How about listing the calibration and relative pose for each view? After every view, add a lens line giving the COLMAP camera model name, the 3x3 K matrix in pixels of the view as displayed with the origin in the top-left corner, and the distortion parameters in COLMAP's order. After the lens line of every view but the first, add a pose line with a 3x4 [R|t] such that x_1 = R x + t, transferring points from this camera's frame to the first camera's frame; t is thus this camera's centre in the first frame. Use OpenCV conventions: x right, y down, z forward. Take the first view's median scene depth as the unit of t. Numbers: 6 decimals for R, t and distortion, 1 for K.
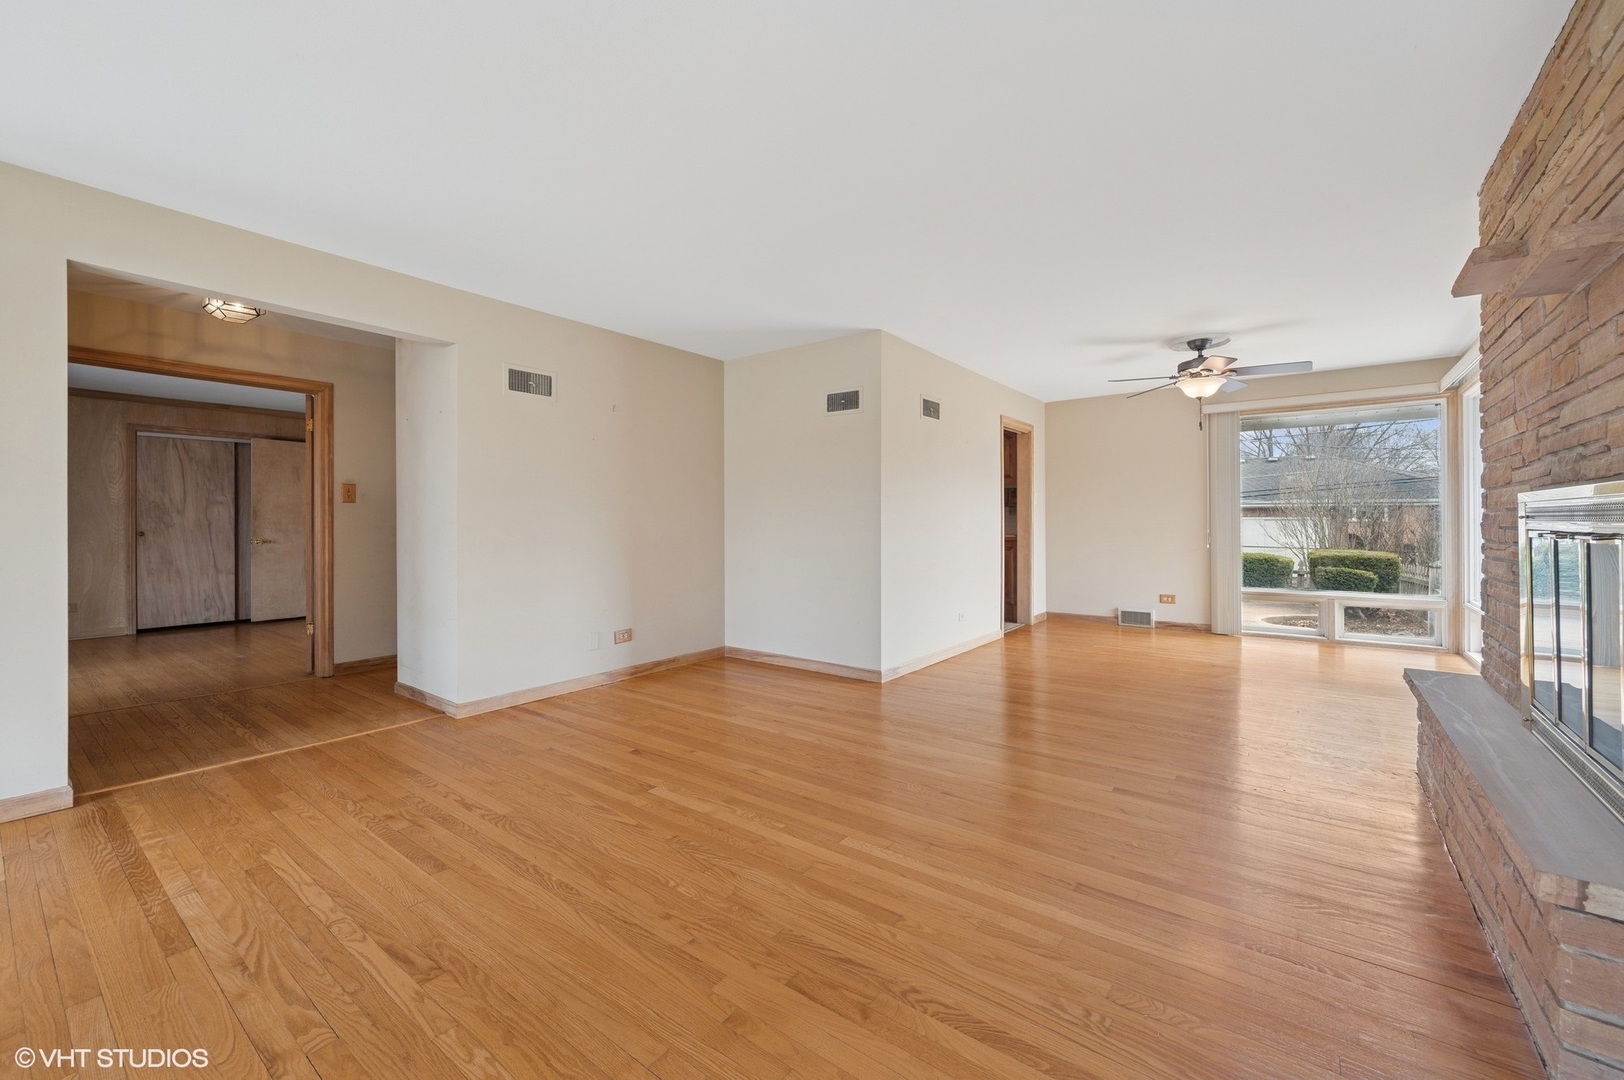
lens RADIAL K [[648.2, 0, 822.7], [0, 648.2, 514.6], [0, 0, 1]] dist [-0.001155, -0.000858]
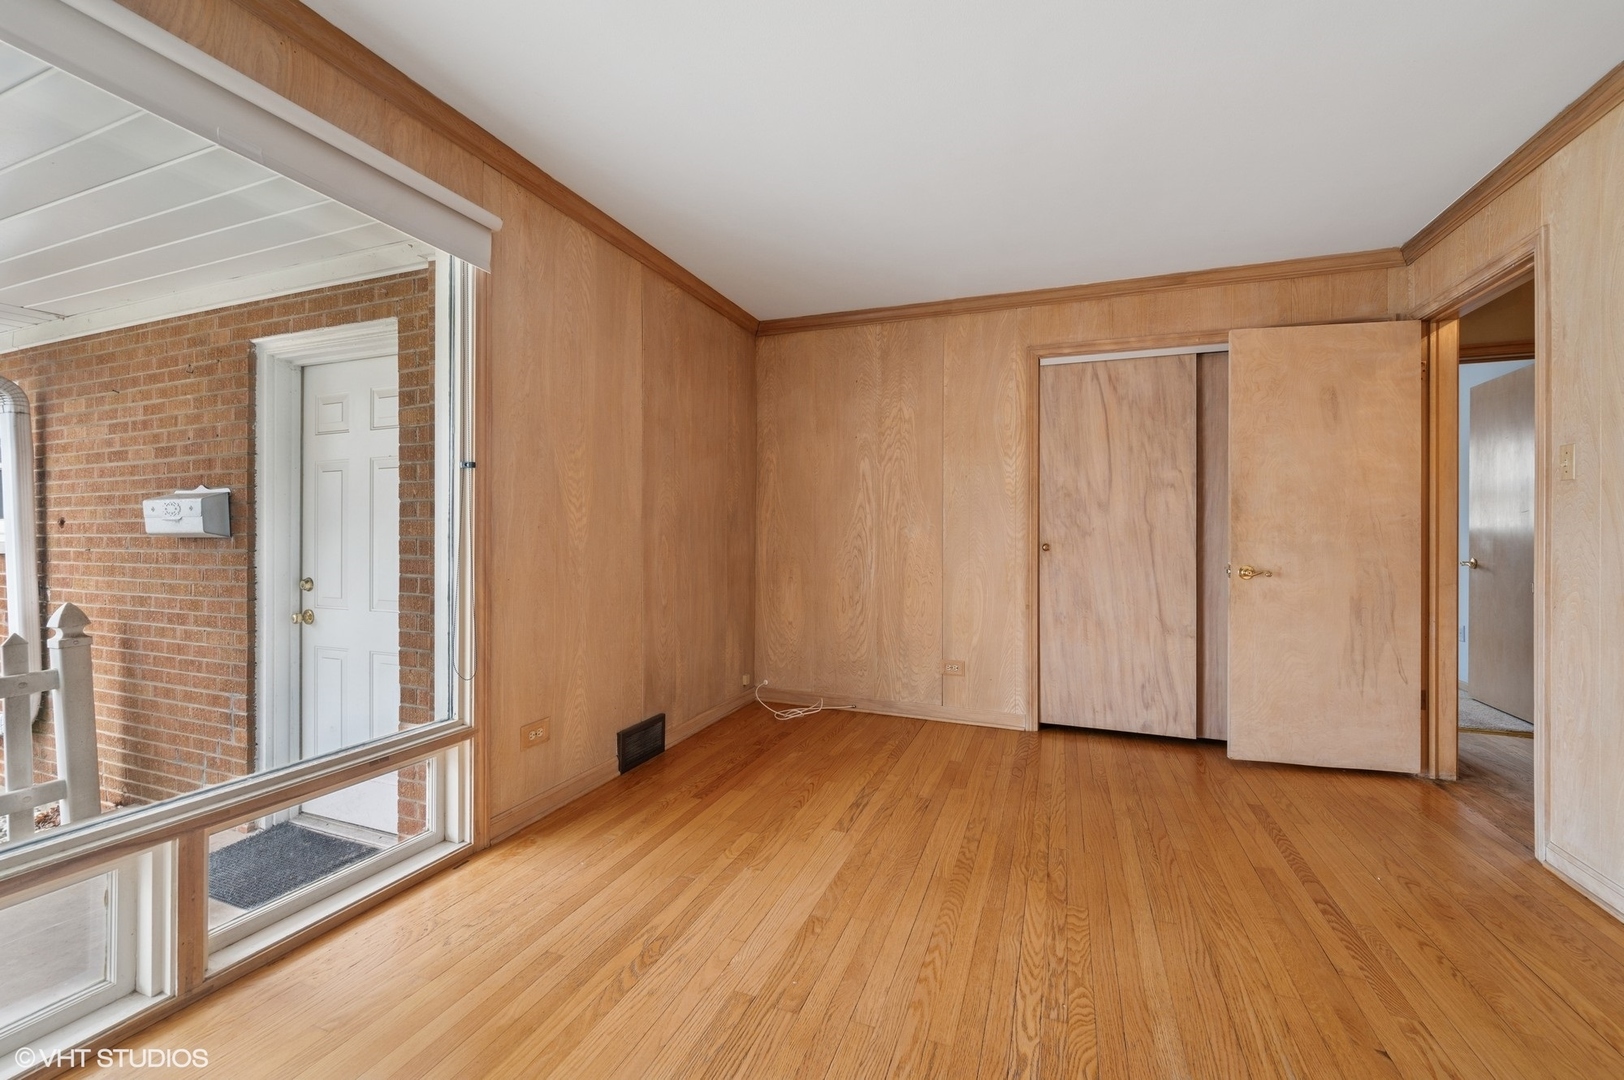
lens RADIAL K [[648.2, 0, 806.4], [0, 648.2, 532.1], [0, 0, 1]] dist [-0.001155, -0.000858]
pose [[0.277664, 0.006076, -0.960659, -0.562419], [0.001653, 0.999975, 0.006802, 0.012463], [0.960677, -0.003476, 0.277647, 0.627597]]
